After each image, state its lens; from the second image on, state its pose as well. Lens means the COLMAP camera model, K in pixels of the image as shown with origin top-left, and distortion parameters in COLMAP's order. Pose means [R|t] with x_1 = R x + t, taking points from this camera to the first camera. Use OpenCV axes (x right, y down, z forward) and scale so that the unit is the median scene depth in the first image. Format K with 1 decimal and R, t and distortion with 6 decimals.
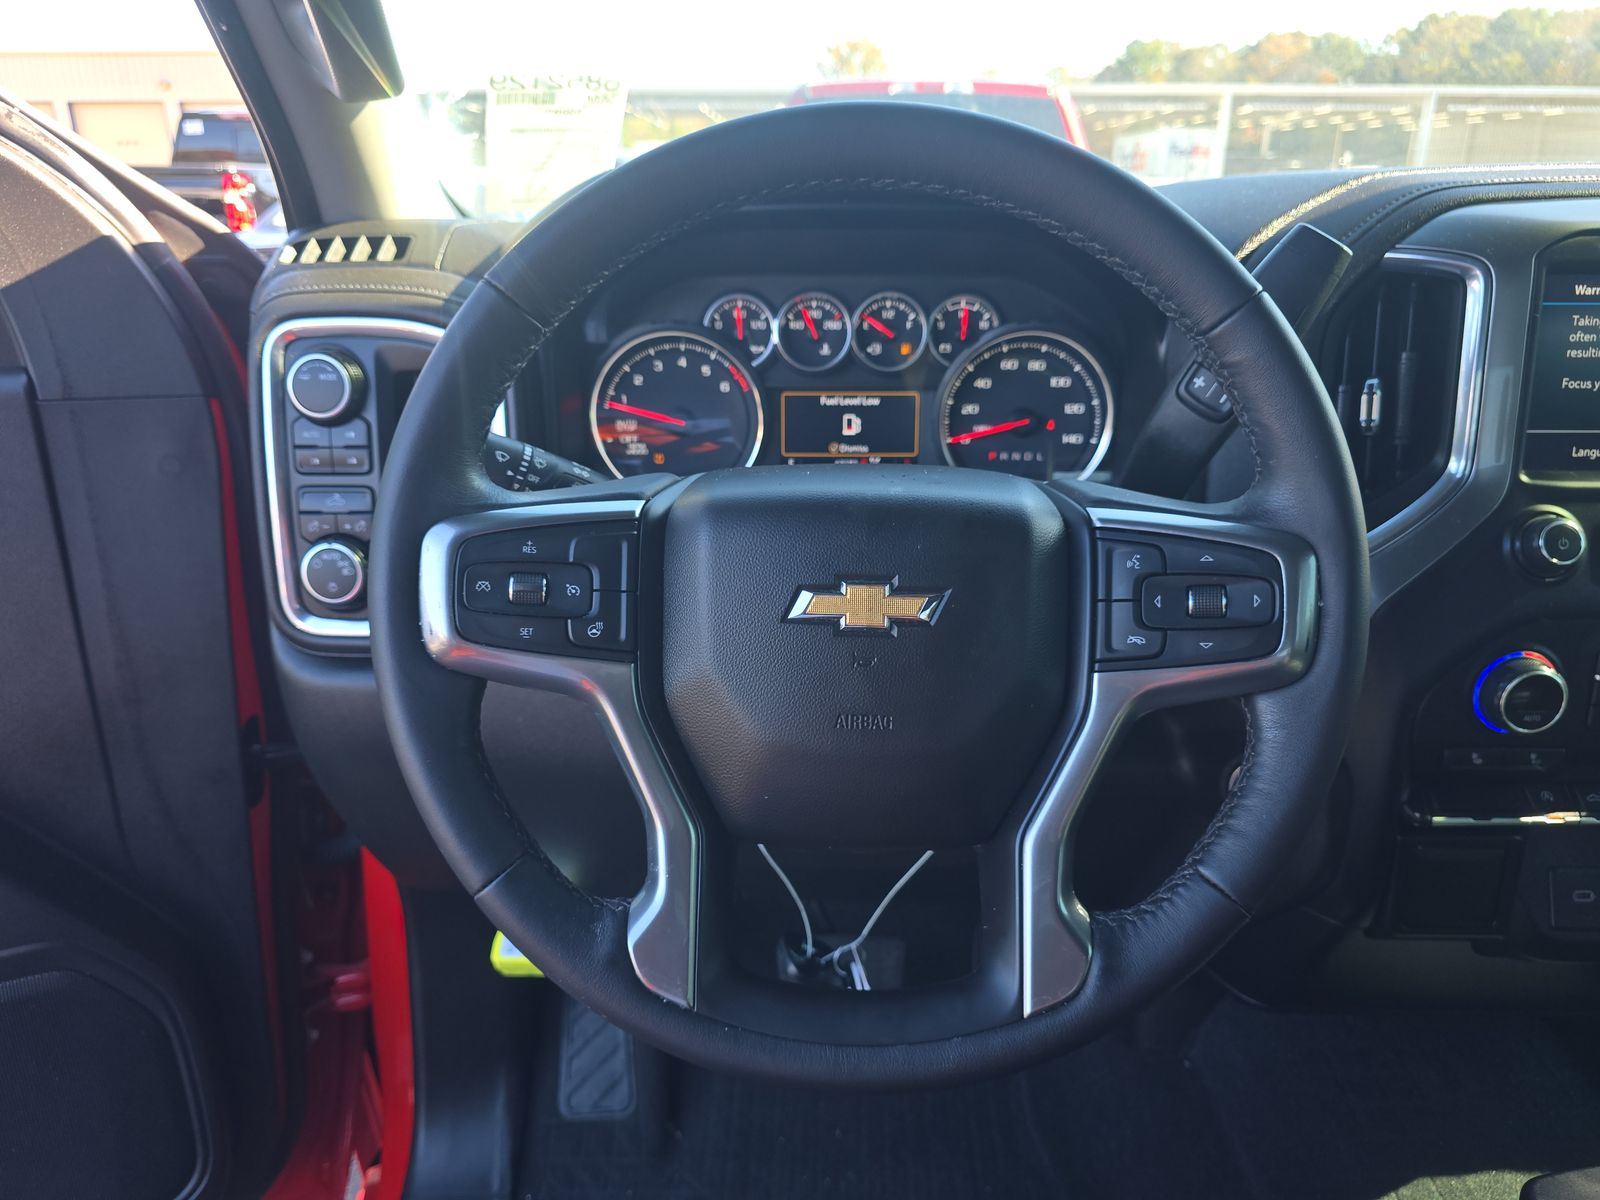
lens RADIAL K [[1093.1, 0, 808.5], [0, 1093.1, 641.0], [0, 0, 1]] dist [0.033719, -0.044786]
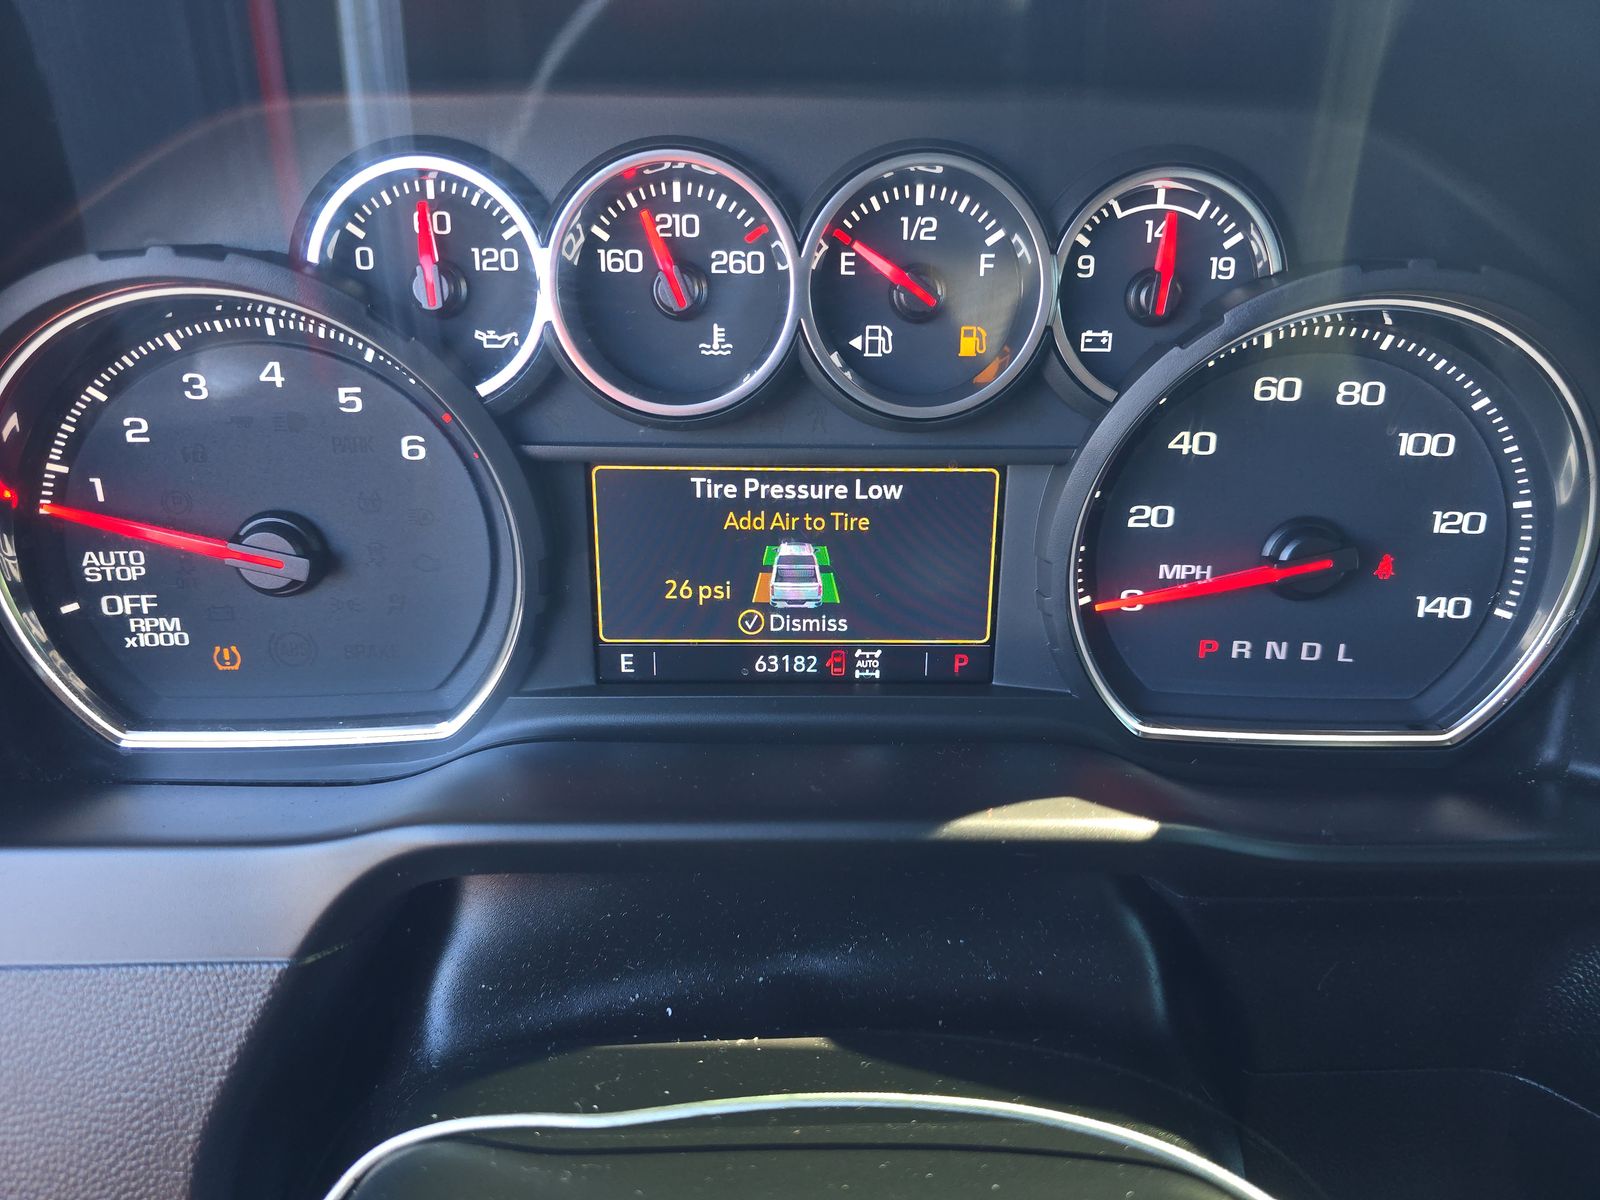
lens RADIAL K [[1093.1, 0, 808.5], [0, 1093.1, 641.0], [0, 0, 1]] dist [0.033719, -0.044786]
pose [[0.998996, -0.006335, 0.044356, 0.030399], [0.002539, 0.996367, 0.085125, -0.232475], [-0.044734, -0.084927, 0.995382, 0.761361]]
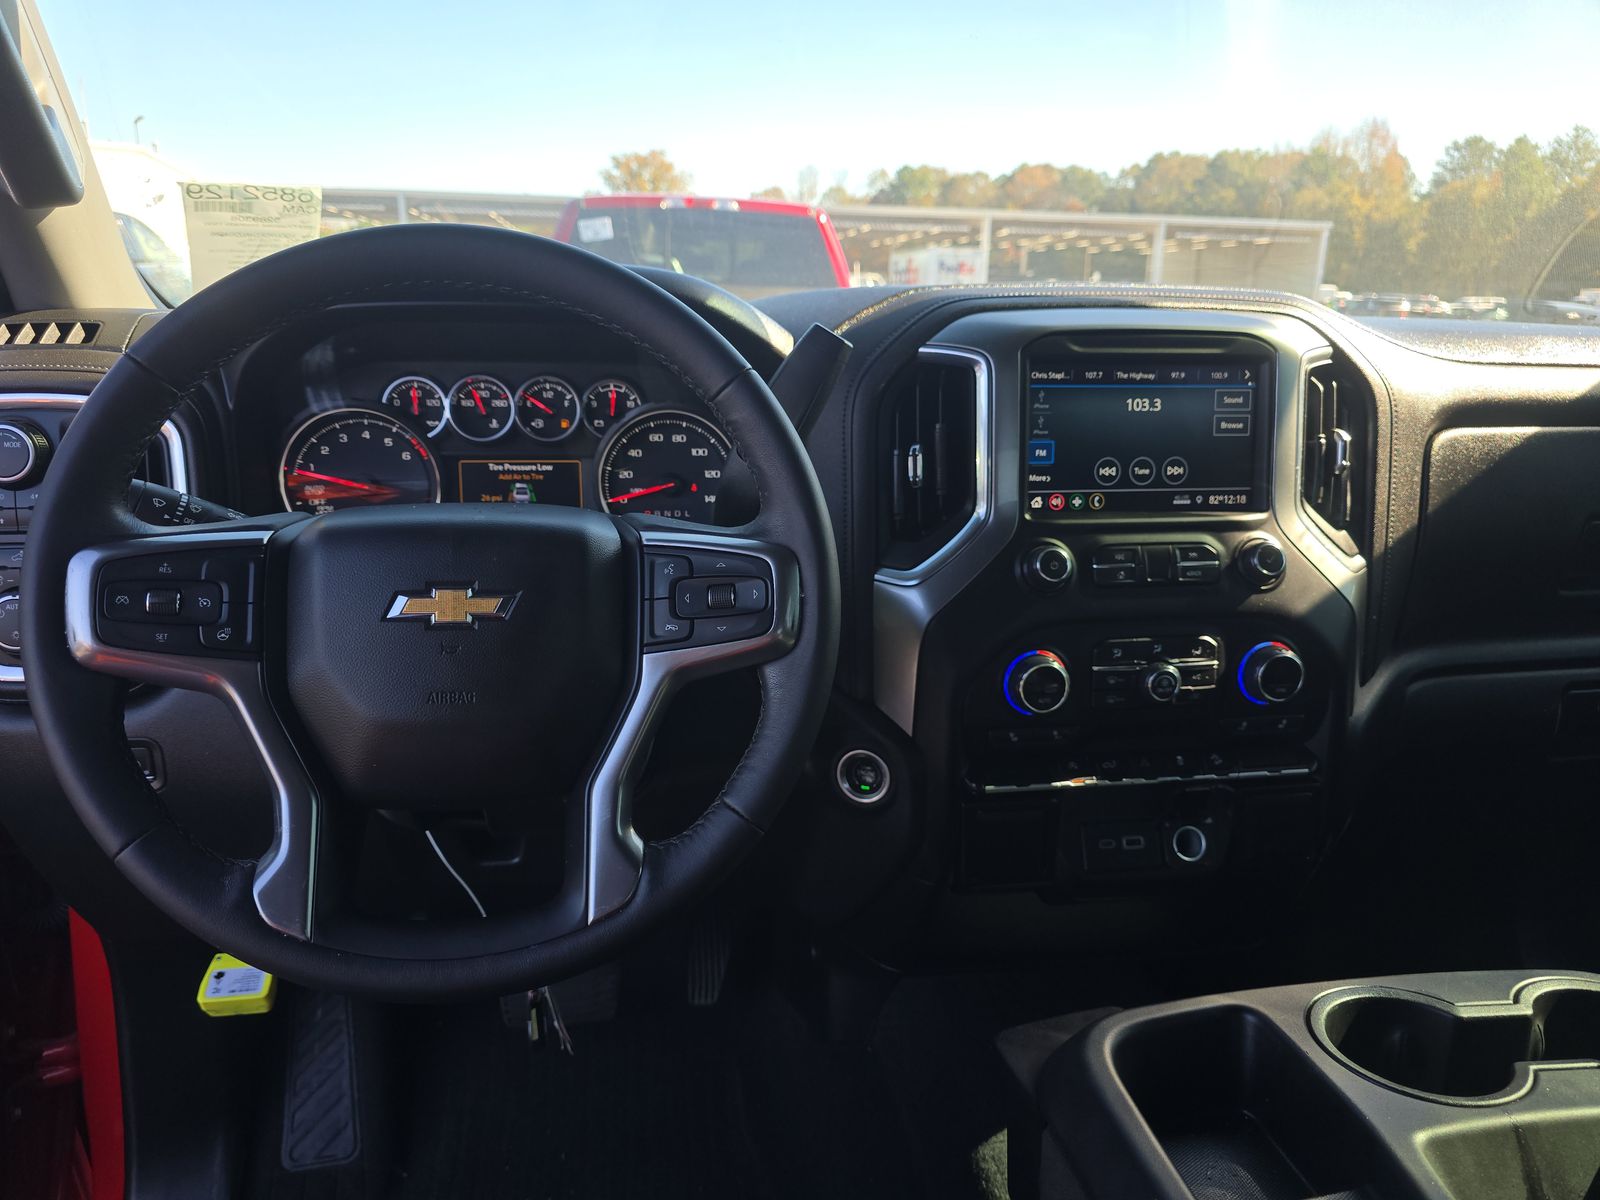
lens RADIAL K [[1093.1, 0, 808.5], [0, 1093.1, 641.0], [0, 0, 1]] dist [0.033719, -0.044786]
pose [[0.984254, -0.033379, 0.173579, 0.150151], [0.048168, 0.995492, -0.081699, 0.083595], [-0.170070, 0.088774, 0.981425, -0.200286]]
